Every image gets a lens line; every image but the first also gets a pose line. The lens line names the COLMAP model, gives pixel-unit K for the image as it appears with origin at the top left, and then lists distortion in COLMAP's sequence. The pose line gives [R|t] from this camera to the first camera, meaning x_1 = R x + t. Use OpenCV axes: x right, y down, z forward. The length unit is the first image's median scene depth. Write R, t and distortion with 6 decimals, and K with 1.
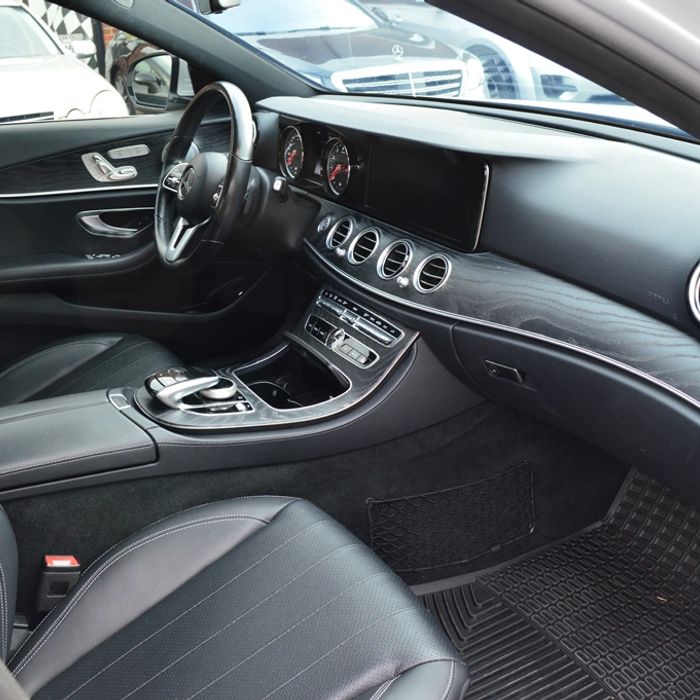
lens RADIAL K [[833.5, 0, 350.0], [0, 833.5, 350.0], [0, 0, 1]] dist [-0.090224, 0.020029]
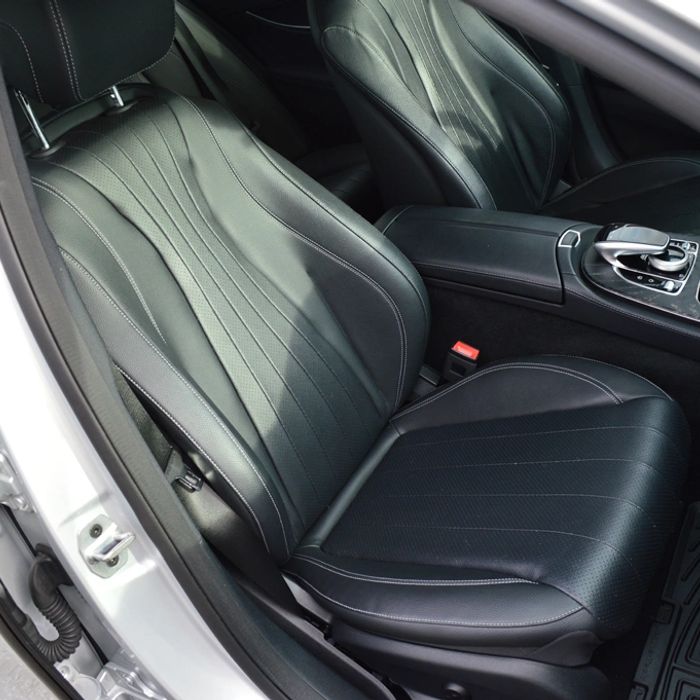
lens RADIAL K [[833.5, 0, 350.0], [0, 833.5, 350.0], [0, 0, 1]] dist [-0.090224, 0.020029]
pose [[0.494228, 0.432975, -0.753838, 0.427760], [-0.163334, 0.897951, 0.408663, -0.189737], [0.853851, -0.078846, 0.514512, 0.182007]]
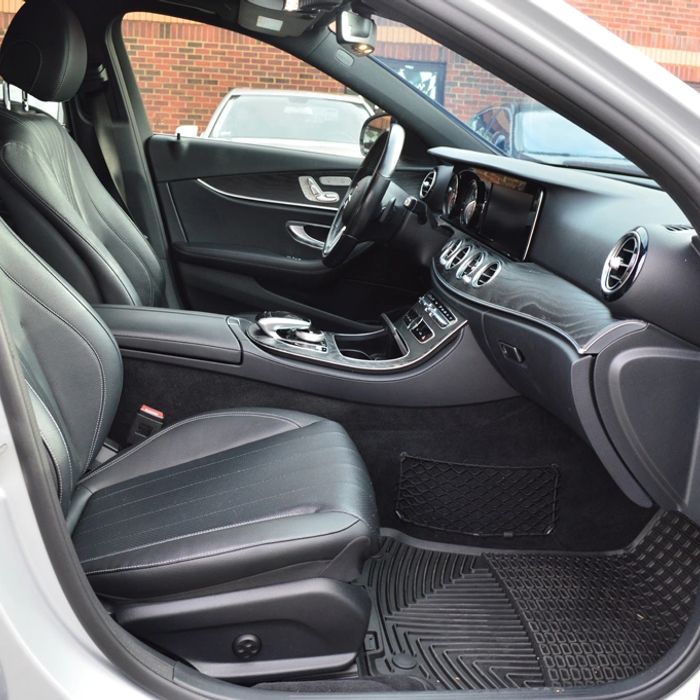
lens RADIAL K [[833.5, 0, 350.0], [0, 833.5, 350.0], [0, 0, 1]] dist [-0.090224, 0.020029]
pose [[0.910486, 0.202337, -0.360660, 0.368406], [-0.254108, 0.961792, -0.101912, 0.185344], [0.326259, 0.184436, 0.927113, -0.169806]]
